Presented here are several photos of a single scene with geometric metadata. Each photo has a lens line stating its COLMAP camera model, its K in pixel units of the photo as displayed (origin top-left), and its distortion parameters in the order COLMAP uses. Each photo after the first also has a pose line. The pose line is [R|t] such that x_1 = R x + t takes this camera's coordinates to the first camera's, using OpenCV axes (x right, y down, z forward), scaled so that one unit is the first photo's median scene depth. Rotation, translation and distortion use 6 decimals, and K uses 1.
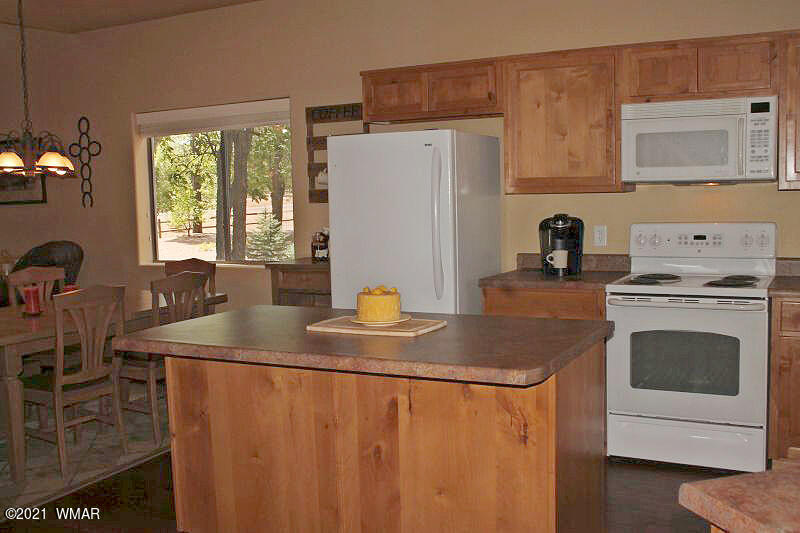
lens RADIAL K [[835.0, 0, 400.0], [0, 835.0, 266.5], [0, 0, 1]] dist [-0.131689, 0.192595]
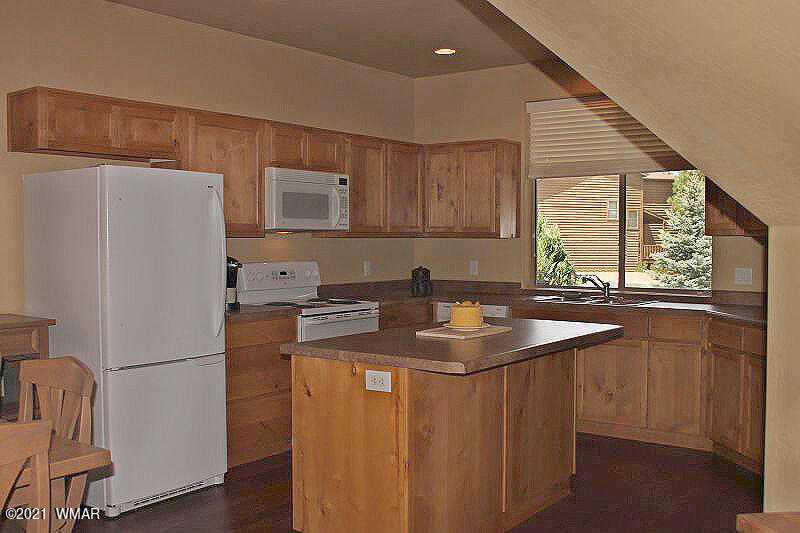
lens RADIAL K [[835.0, 0, 400.0], [0, 835.0, 266.5], [0, 0, 1]] dist [-0.131689, 0.192595]
pose [[0.162166, -0.004244, 0.986754, -0.925287], [0.087753, 0.996091, -0.010137, -0.016046], [-0.982854, 0.088235, 0.161904, 0.603514]]
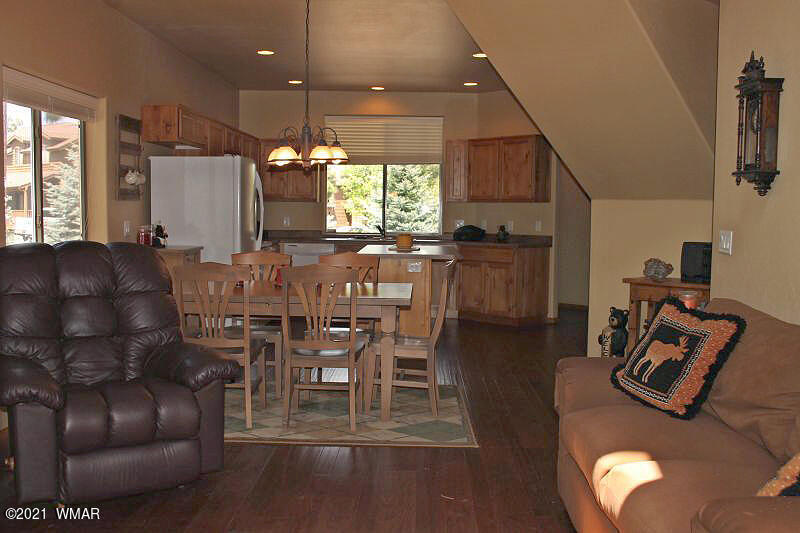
lens RADIAL K [[835.0, 0, 400.0], [0, 835.0, 266.5], [0, 0, 1]] dist [-0.131689, 0.192595]
pose [[-0.450477, -0.038601, 0.891953, -1.630674], [0.083419, 0.992874, 0.085100, -0.064920], [-0.888882, 0.112742, -0.444047, 1.508936]]
